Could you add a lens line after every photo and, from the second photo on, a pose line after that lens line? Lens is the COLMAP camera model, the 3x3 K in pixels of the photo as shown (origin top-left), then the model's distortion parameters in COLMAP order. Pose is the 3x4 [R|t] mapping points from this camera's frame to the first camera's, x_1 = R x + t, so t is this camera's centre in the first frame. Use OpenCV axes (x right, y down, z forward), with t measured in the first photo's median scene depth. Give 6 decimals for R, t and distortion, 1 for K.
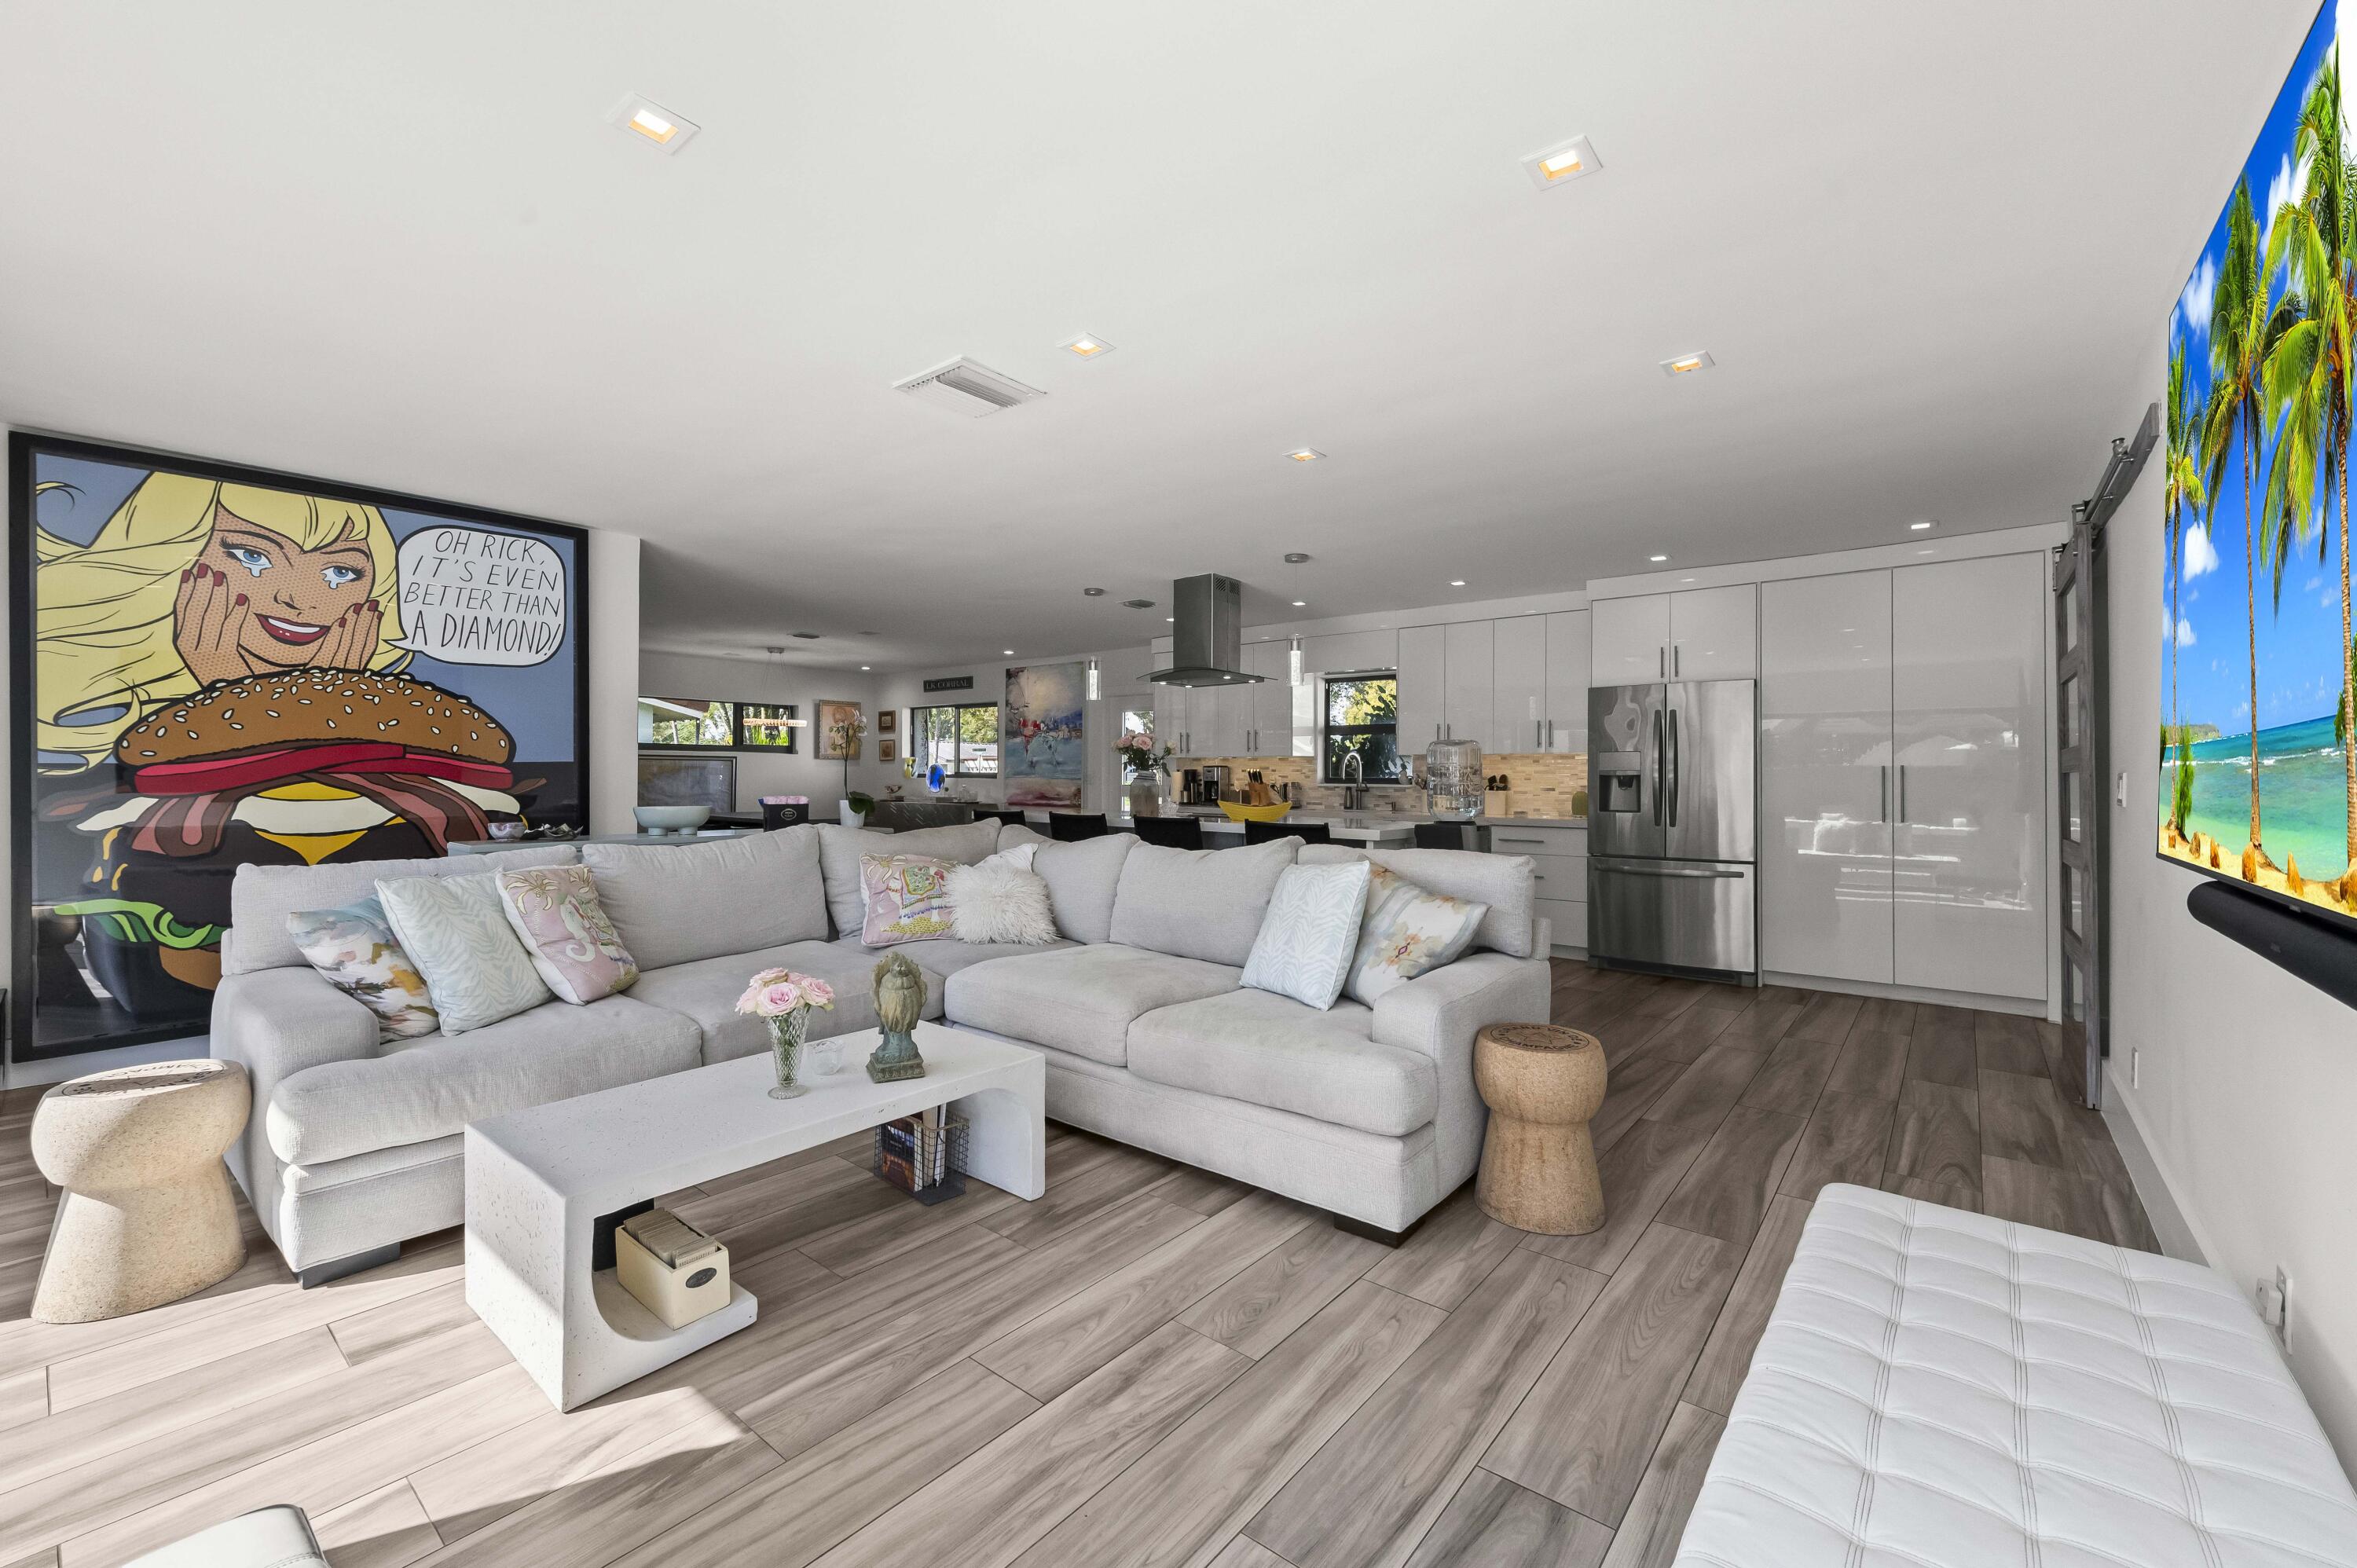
lens RADIAL K [[953.8, 0, 1188.3], [0, 953.8, 773.9], [0, 0, 1]] dist [-0.002029, 0.000984]
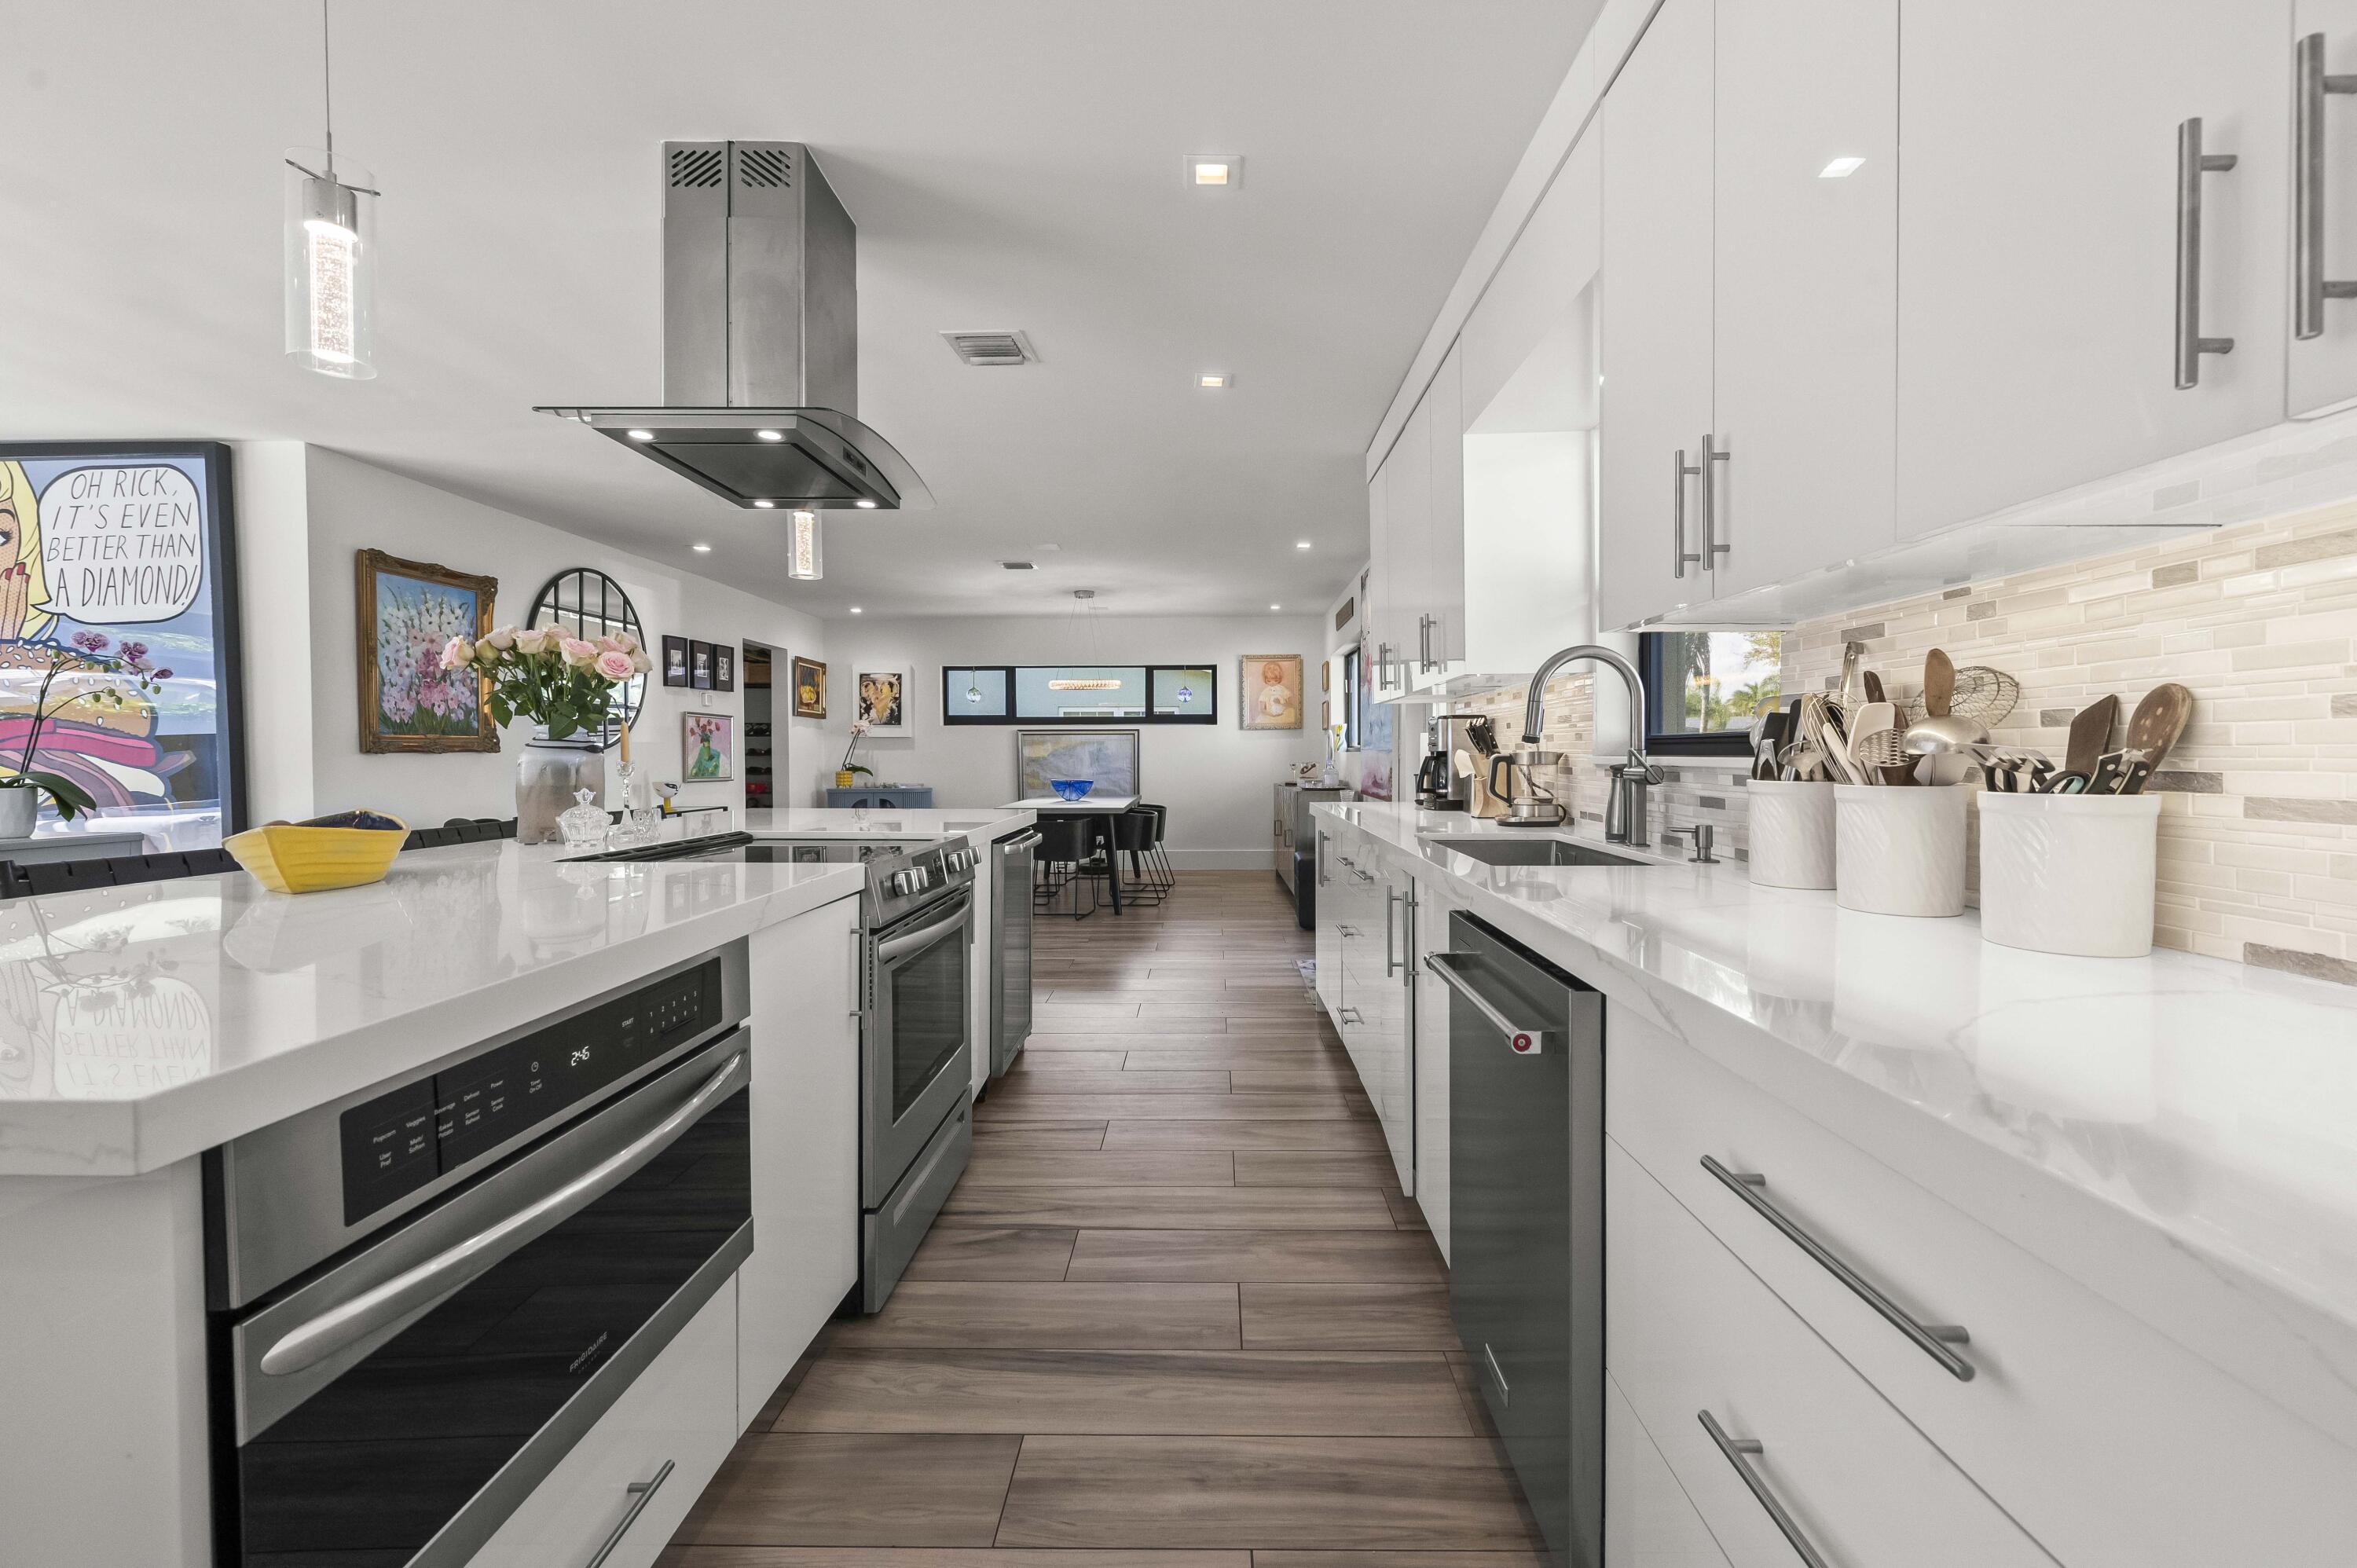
lens RADIAL K [[953.8, 0, 1189.3], [0, 953.8, 776.5], [0, 0, 1]] dist [-0.002029, 0.000984]
pose [[0.619512, 0.010251, -0.784920, 0.533782], [0.008918, 0.999758, 0.020096, 0.015736], [0.784937, -0.019450, 0.619271, 1.212548]]
